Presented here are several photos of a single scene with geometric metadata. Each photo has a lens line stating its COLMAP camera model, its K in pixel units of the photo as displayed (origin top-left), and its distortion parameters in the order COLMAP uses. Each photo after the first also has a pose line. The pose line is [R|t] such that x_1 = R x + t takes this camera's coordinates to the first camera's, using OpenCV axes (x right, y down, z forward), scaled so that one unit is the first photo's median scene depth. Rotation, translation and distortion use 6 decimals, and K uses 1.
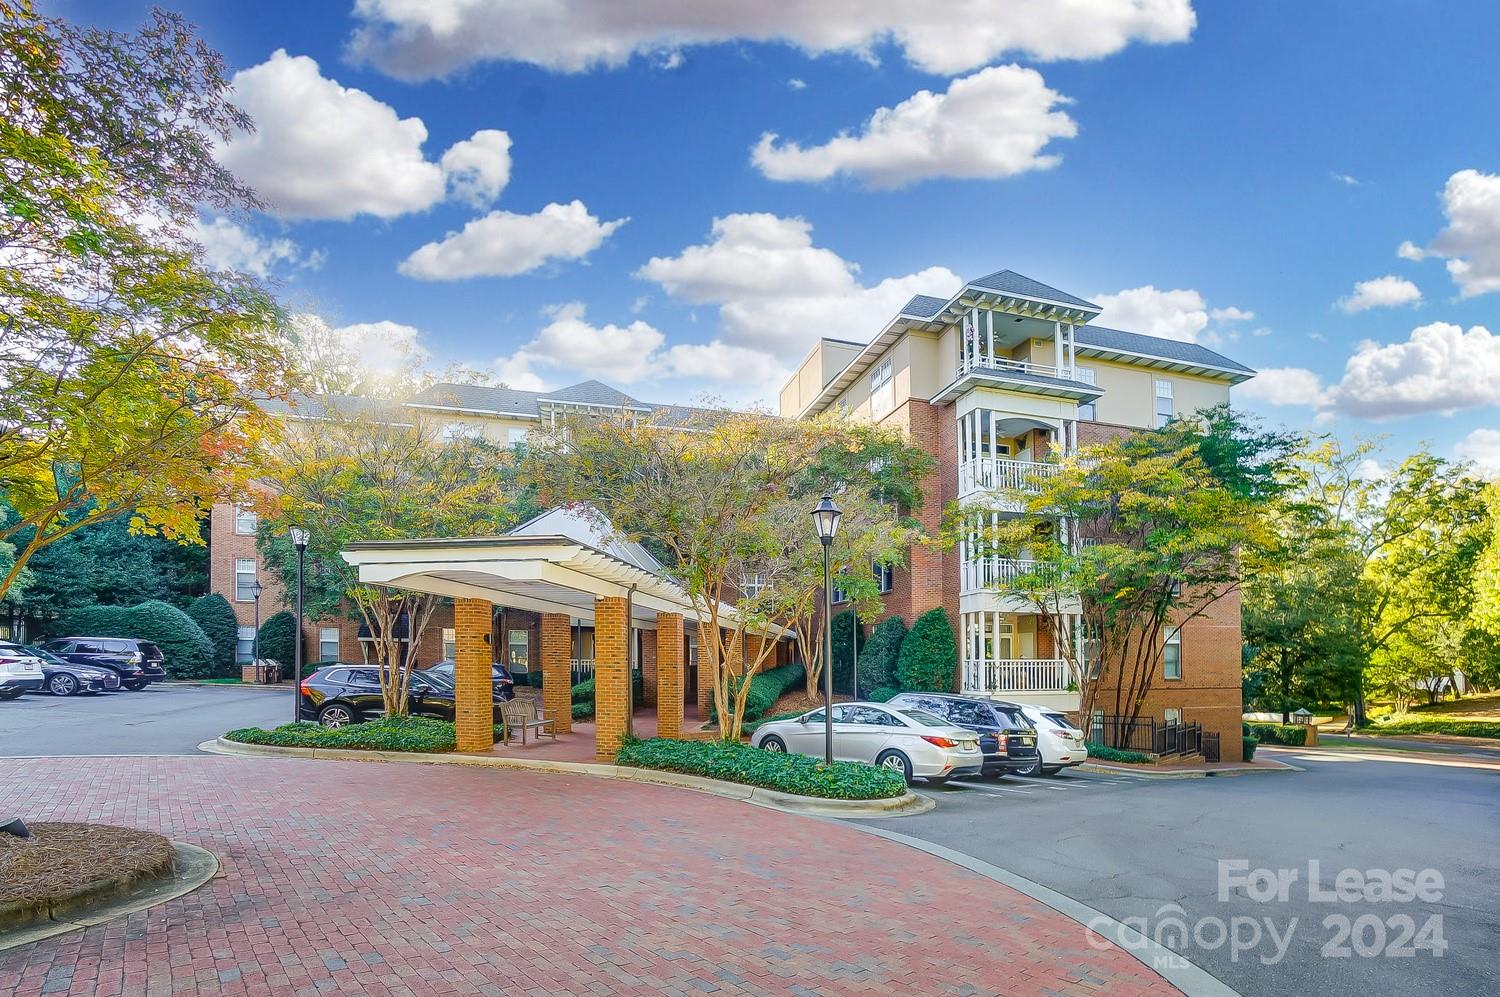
lens RADIAL K [[700.0, 0, 739.6], [0, 700.0, 504.1], [0, 0, 1]] dist [-0.012556, 0.000124]
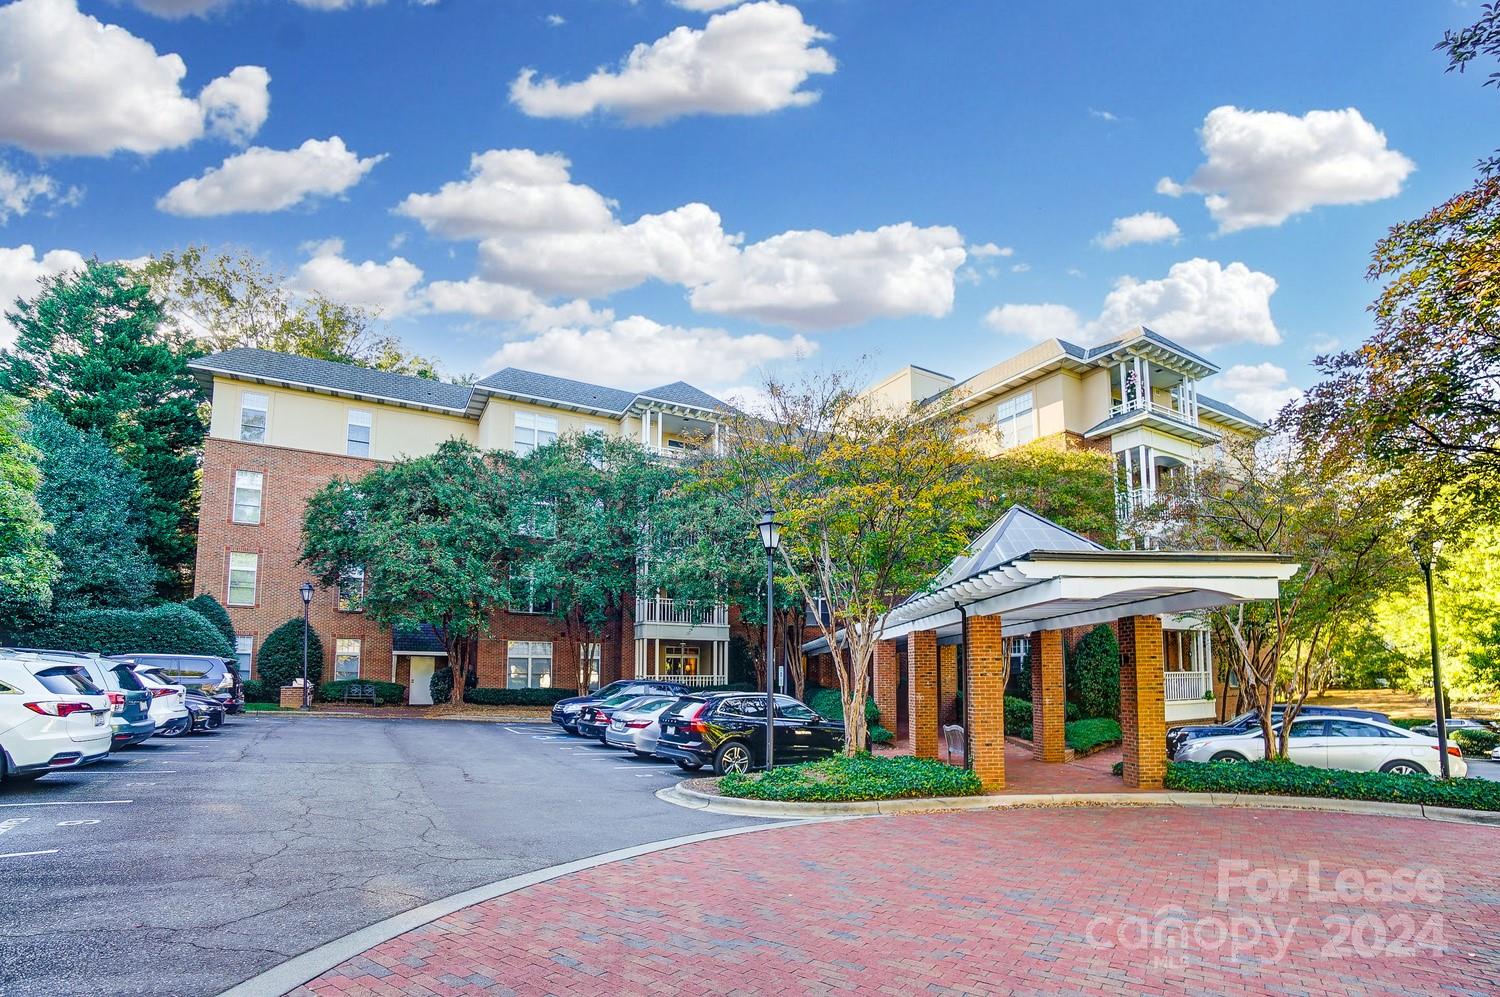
lens RADIAL K [[667.4, 0, 733.2], [0, 667.4, 491.7], [0, 0, 1]] dist [-0.031363, 0.014984]
pose [[0.961797, 0.063115, 0.266389, -0.527064], [-0.052869, 0.997566, -0.045468, 0.018202], [-0.268610, 0.029648, 0.962793, 0.151358]]
